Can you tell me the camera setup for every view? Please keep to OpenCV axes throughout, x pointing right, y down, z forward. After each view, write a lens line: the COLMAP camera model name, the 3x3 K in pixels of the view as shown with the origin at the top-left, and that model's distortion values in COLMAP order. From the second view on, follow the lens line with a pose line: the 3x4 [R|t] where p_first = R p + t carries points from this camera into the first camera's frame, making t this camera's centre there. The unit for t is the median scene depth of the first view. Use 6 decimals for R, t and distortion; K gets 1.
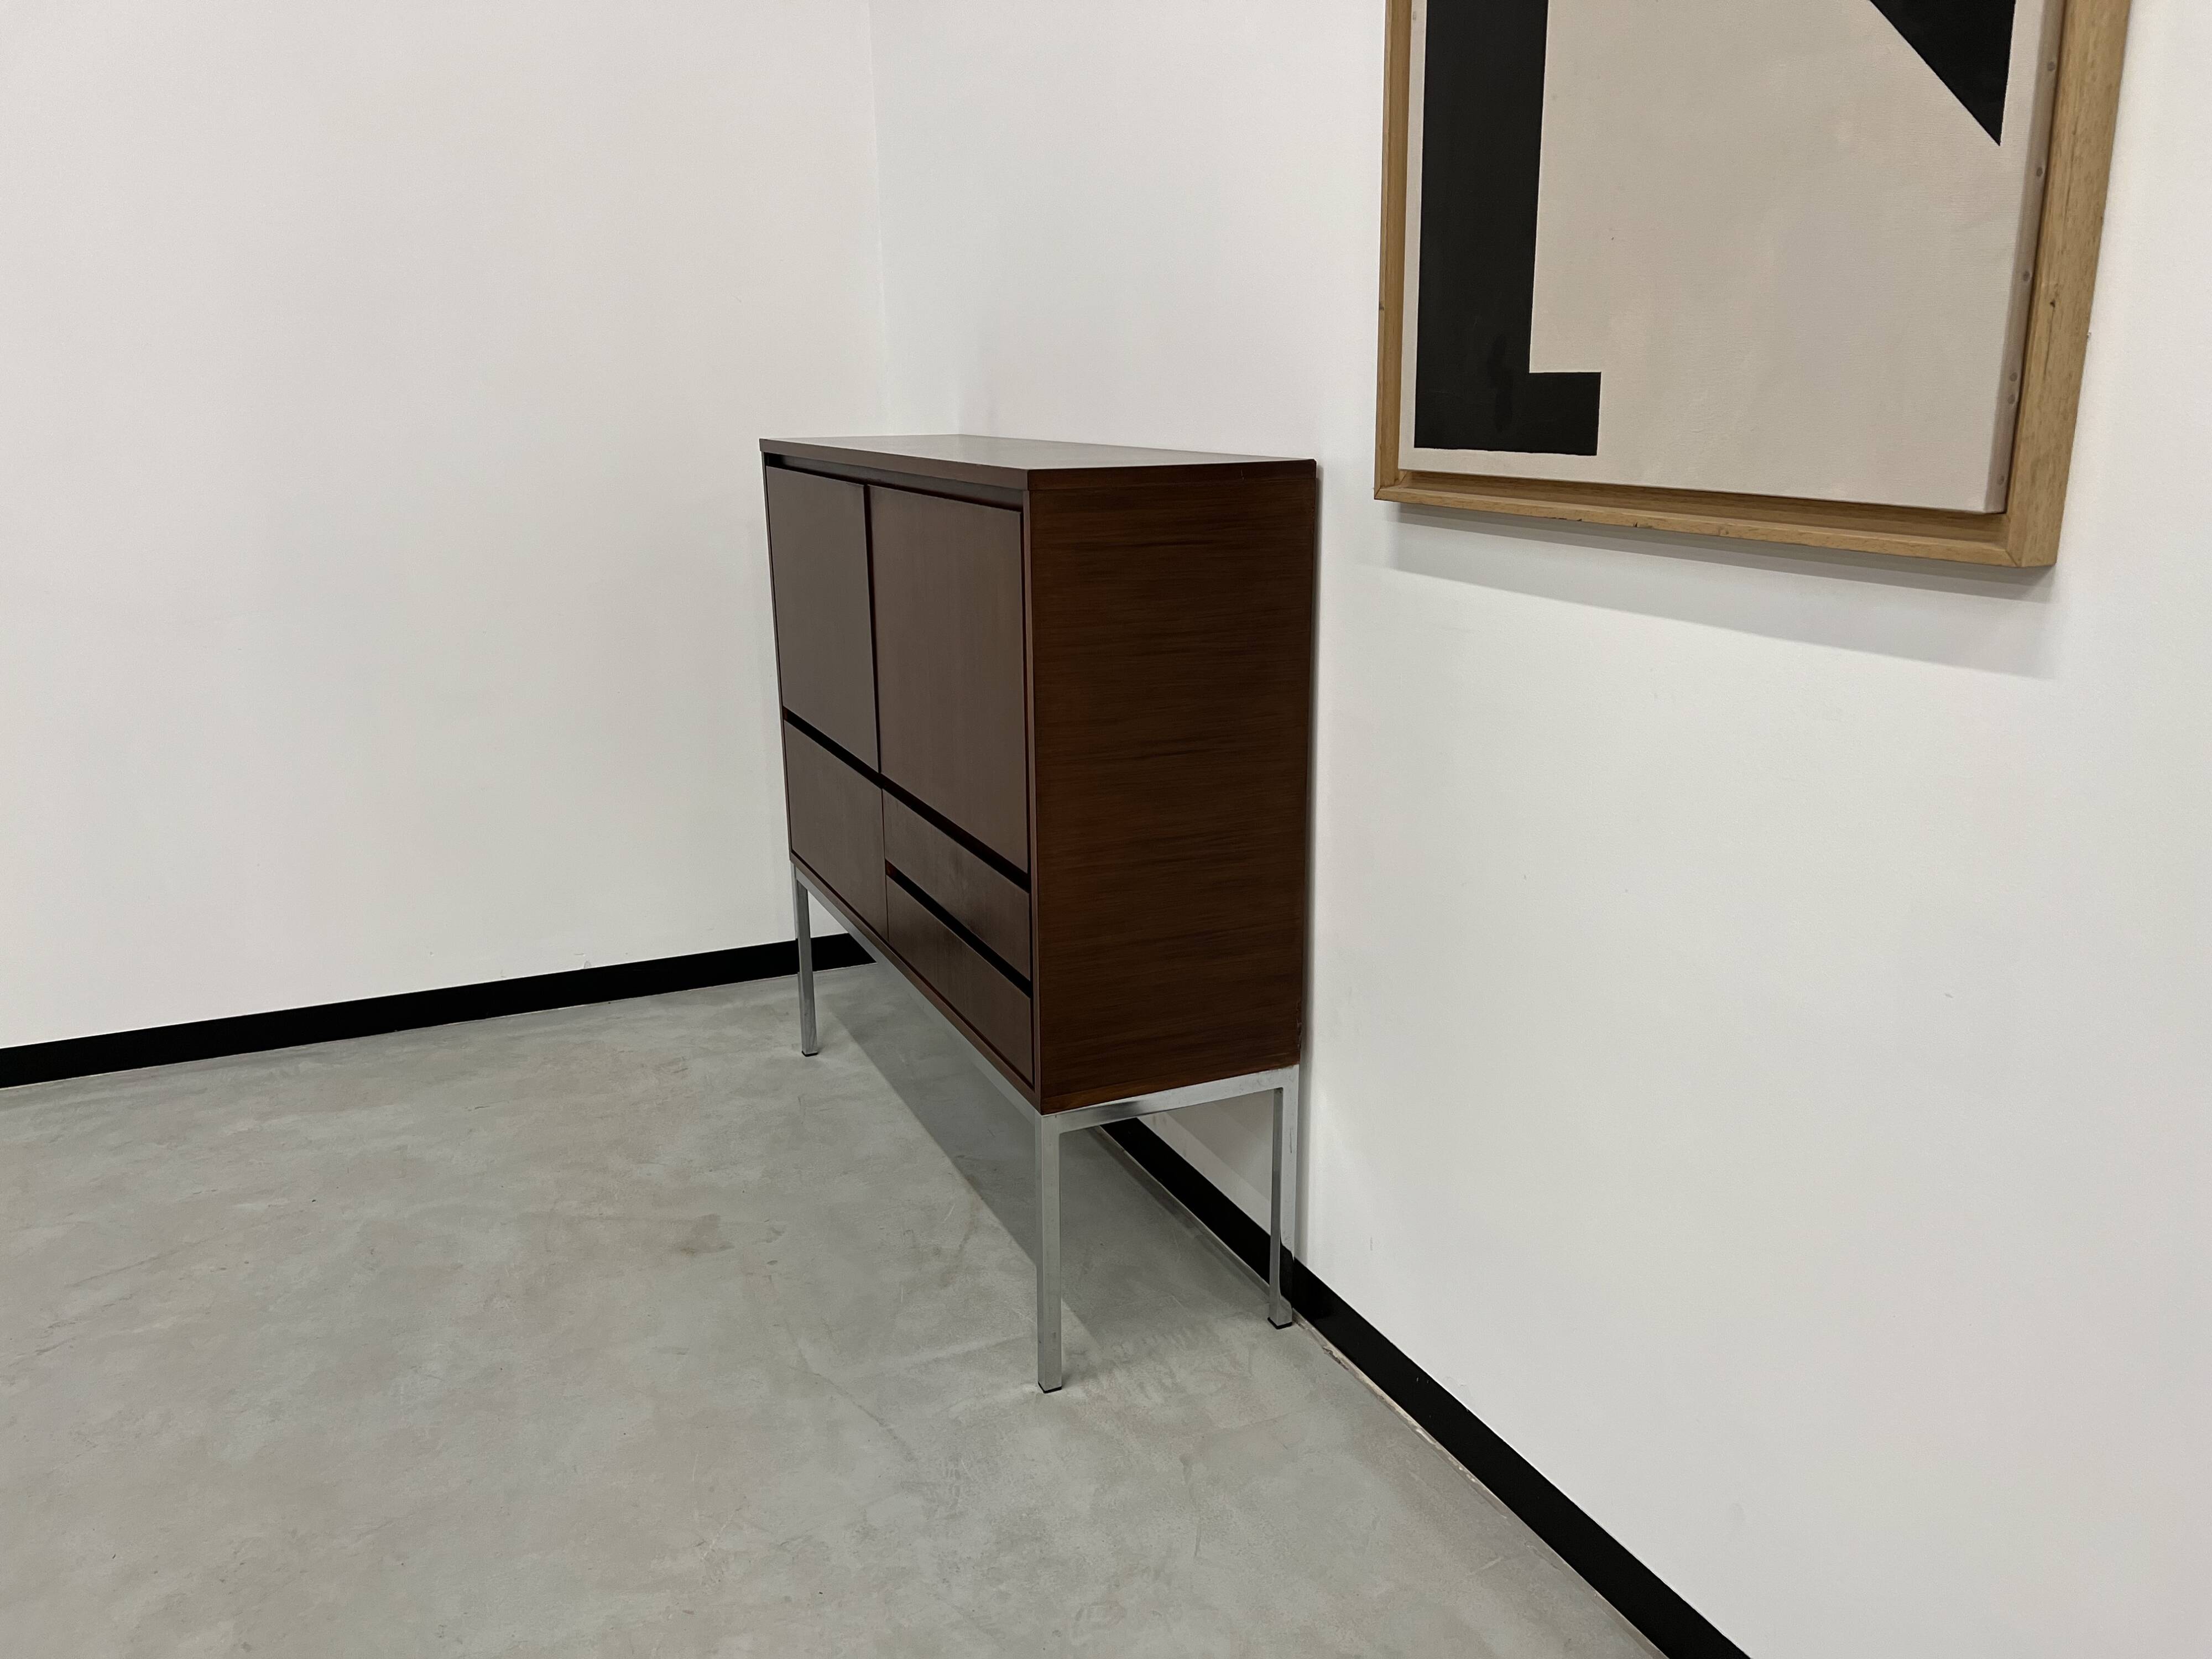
lens RADIAL K [[1678.5, 0, 1097.9], [0, 1678.5, 824.8], [0, 0, 1]] dist [0.046512, -0.055367]
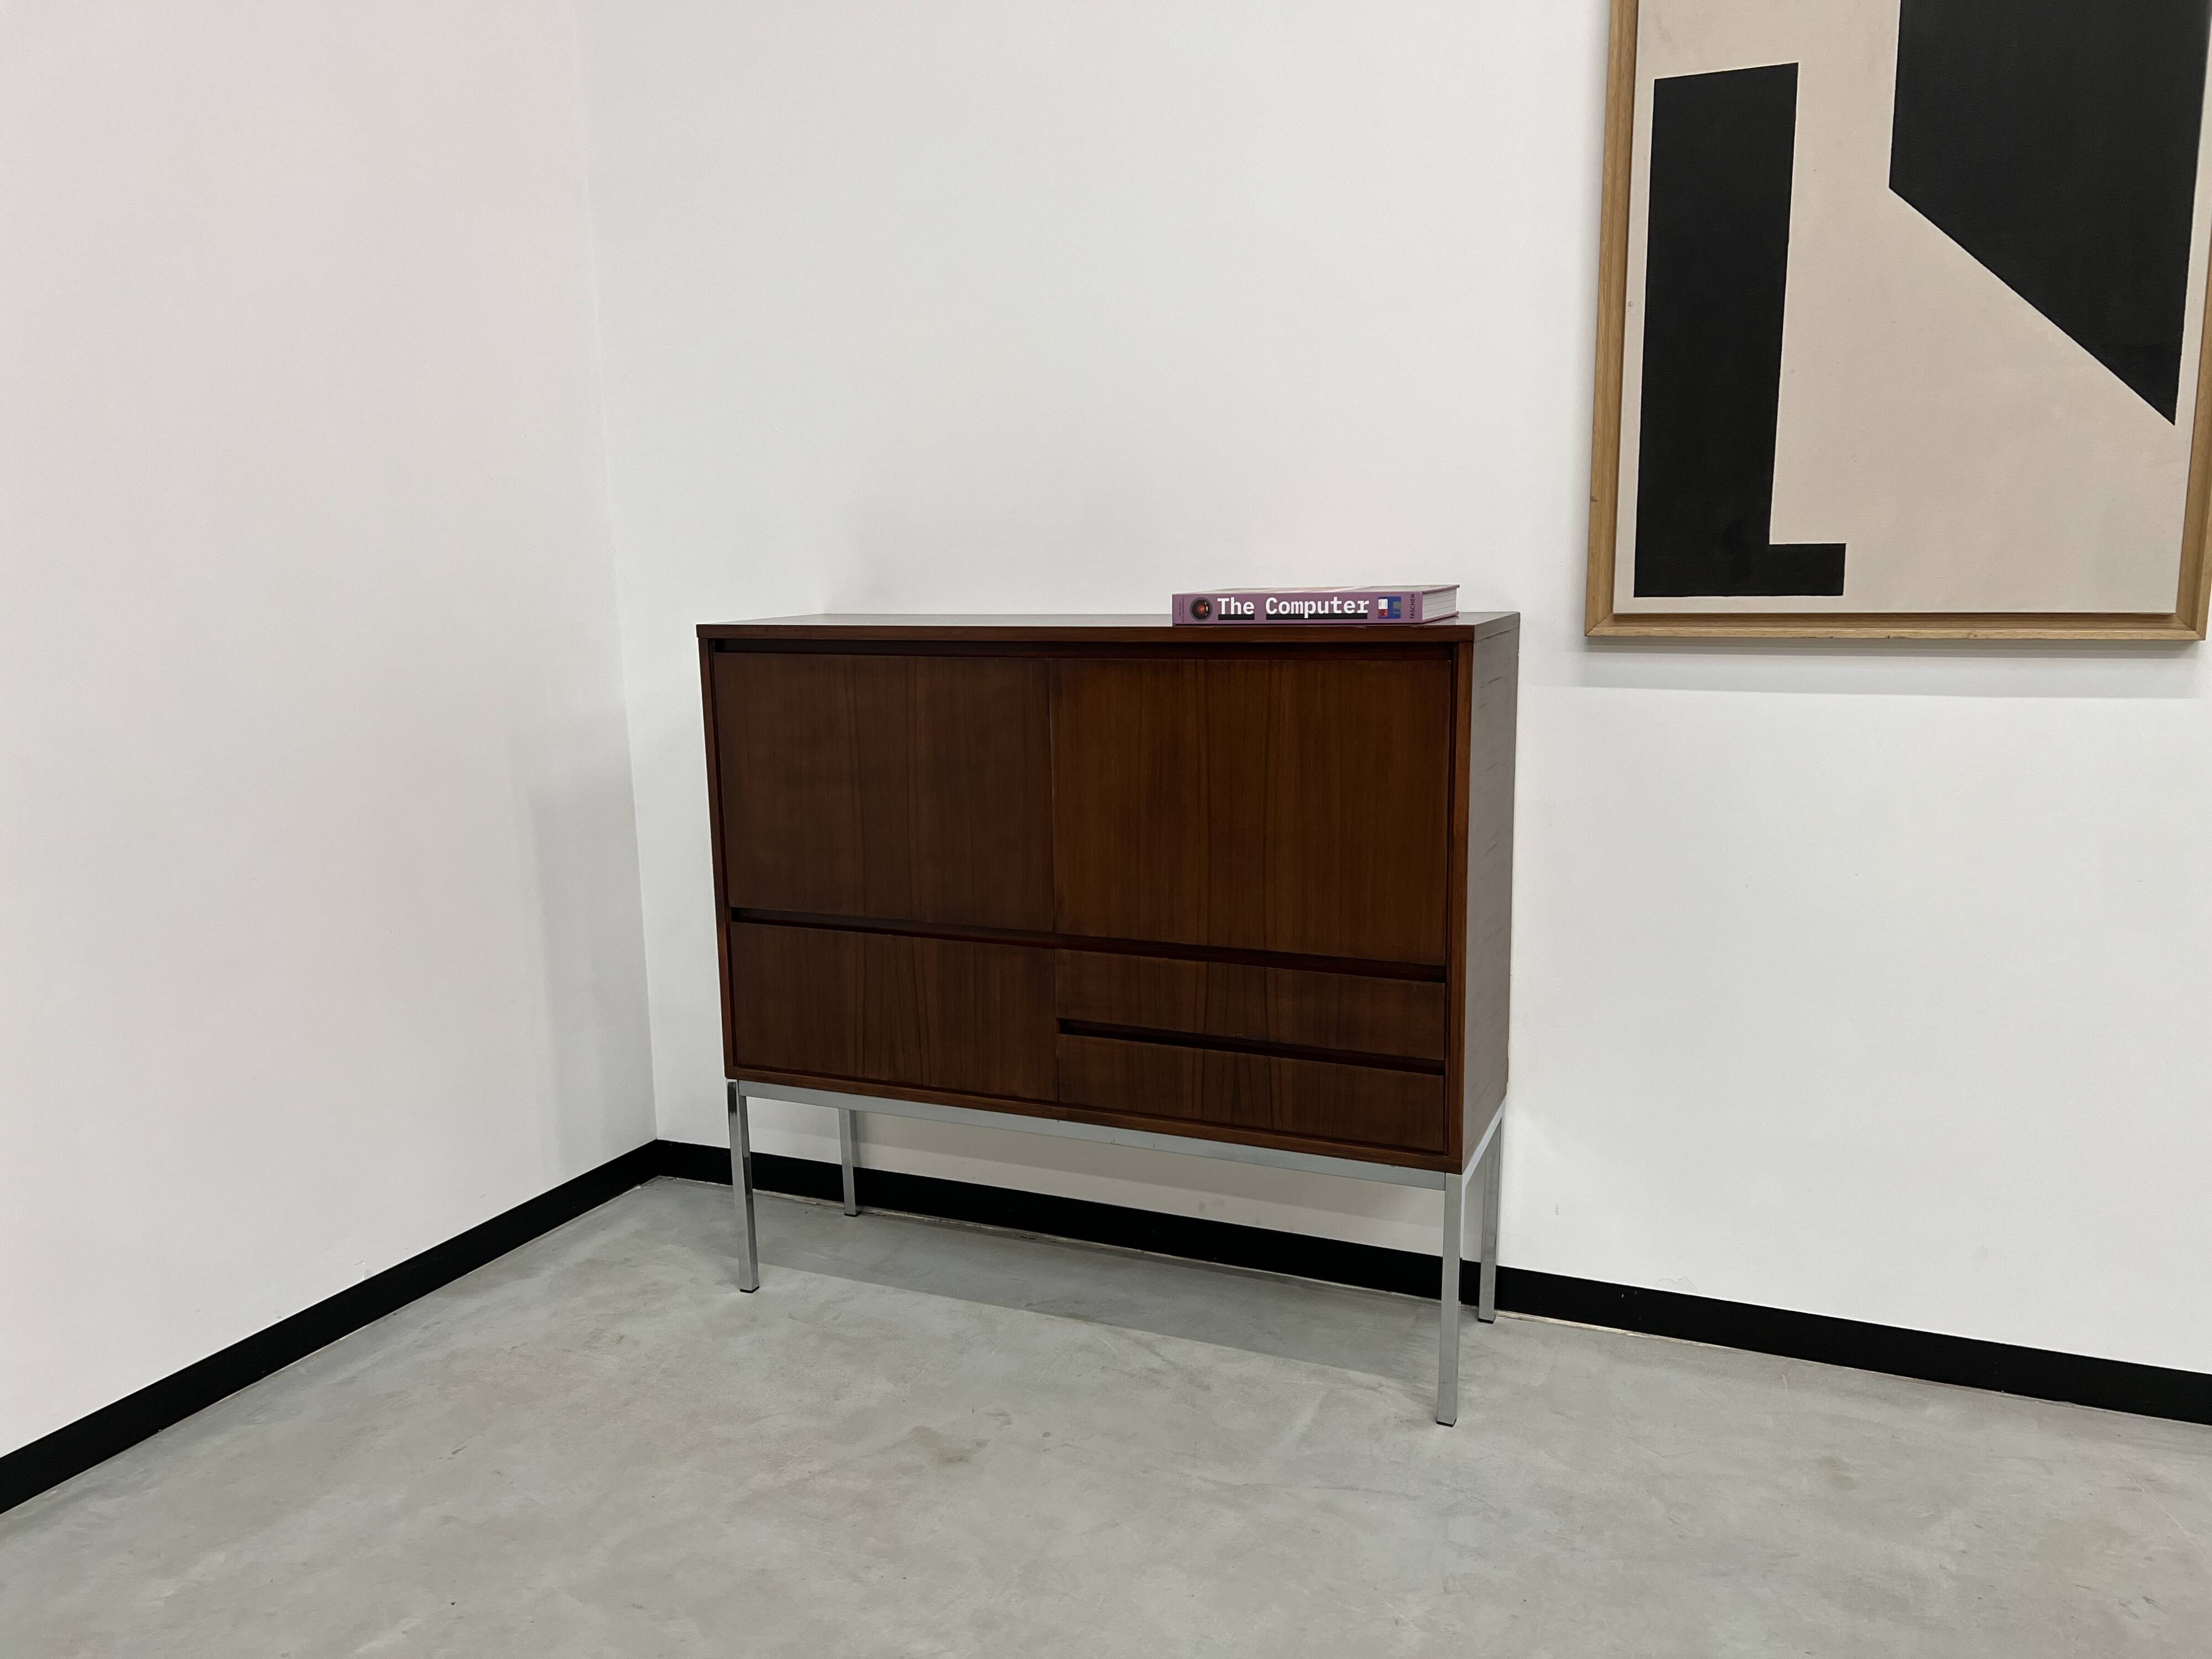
lens RADIAL K [[1678.5, 0, 1088.5], [0, 1678.5, 832.3], [0, 0, 1]] dist [0.046512, -0.055367]
pose [[0.740216, -0.120418, 0.661498, -0.869678], [0.184122, 0.982528, -0.027175, -0.061672], [-0.646667, 0.141912, 0.749455, 0.214076]]
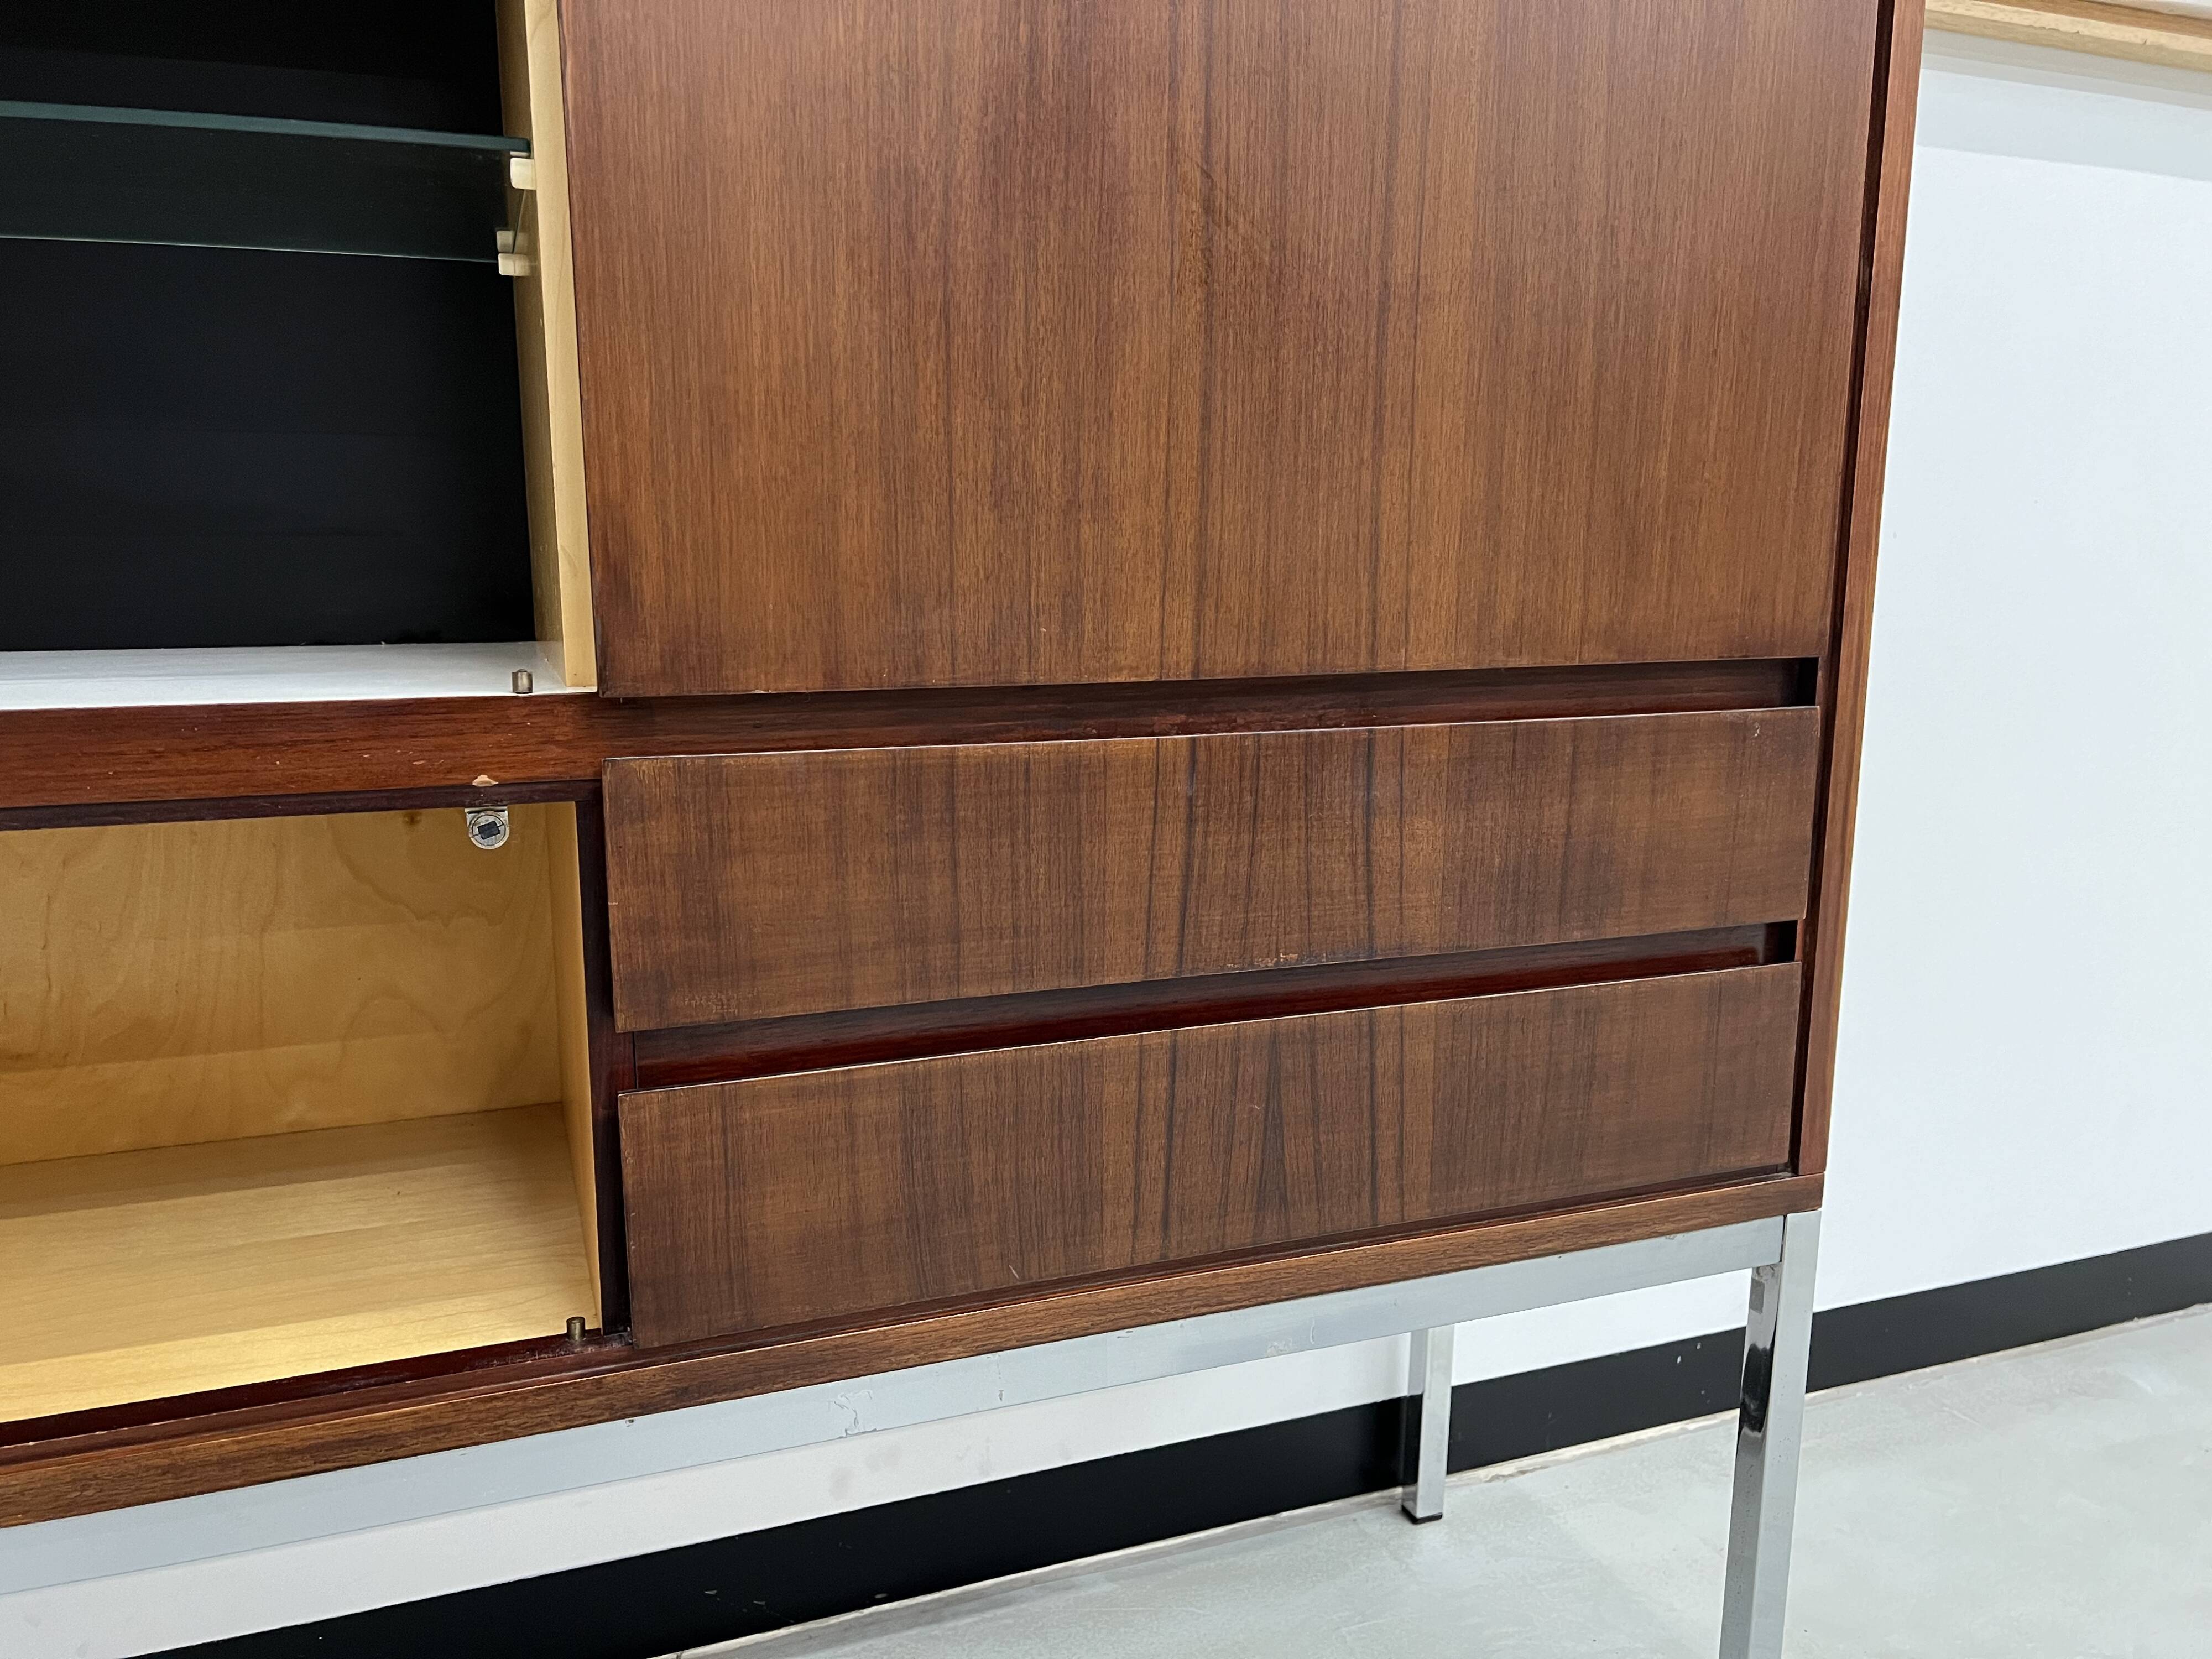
lens RADIAL K [[1678.5, 0, 1120.0], [0, 1678.5, 855.5], [0, 0, 1]] dist [0.046512, -0.055367]
pose [[0.065640, -0.174100, 0.982538, -0.435912], [0.263375, 0.952766, 0.151229, -0.029707], [-0.962458, 0.248849, 0.108393, 0.987769]]
